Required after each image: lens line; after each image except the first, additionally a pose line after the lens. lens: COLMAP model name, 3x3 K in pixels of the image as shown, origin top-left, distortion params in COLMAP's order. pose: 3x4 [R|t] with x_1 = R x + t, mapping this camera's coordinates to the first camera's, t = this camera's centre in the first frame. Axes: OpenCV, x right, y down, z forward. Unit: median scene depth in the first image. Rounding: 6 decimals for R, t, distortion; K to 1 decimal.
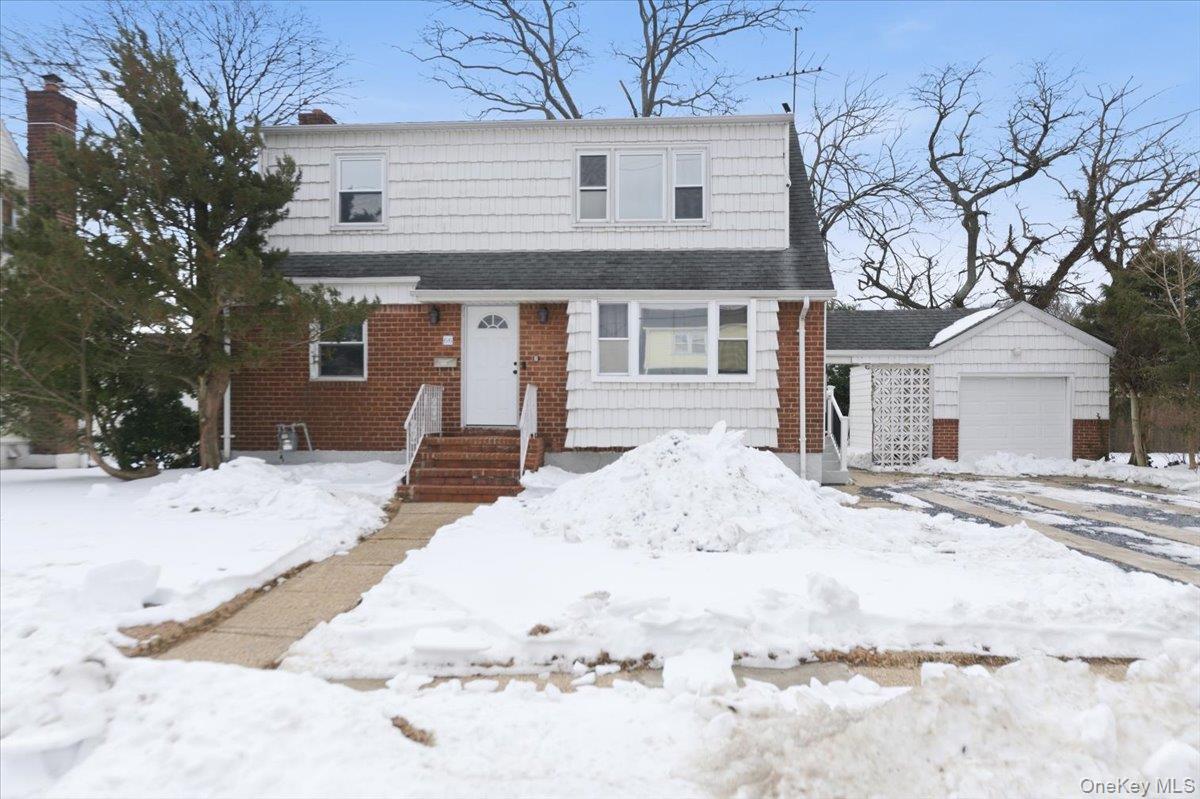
lens RADIAL K [[794.5, 0, 599.8], [0, 794.5, 405.2], [0, 0, 1]] dist [0.002758, 0.000388]
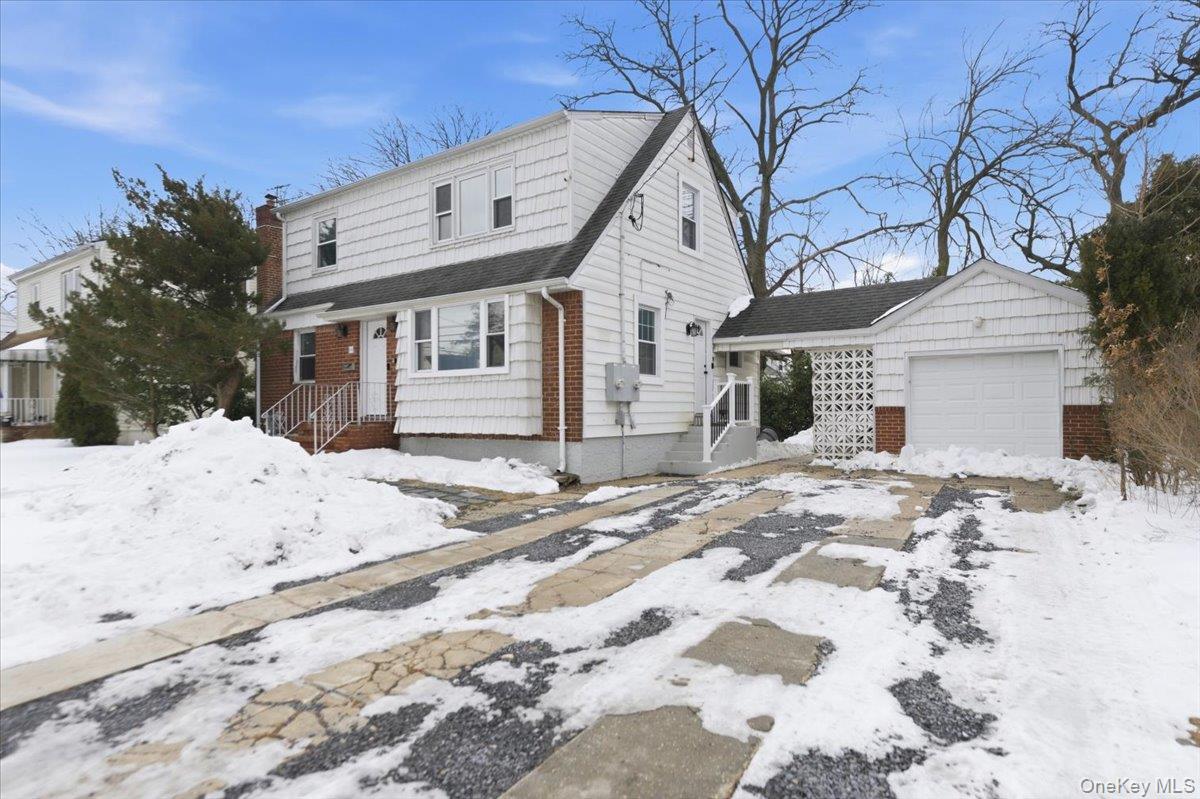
lens RADIAL K [[649.5, 0, 600.1], [0, 649.5, 399.7], [0, 0, 1]] dist [-0.004105, 0.000420]
pose [[0.853407, -0.016657, -0.520979, 0.540736], [0.015080, 0.999860, -0.007266, 0.010191], [0.521027, -0.001656, 0.853539, 0.237958]]
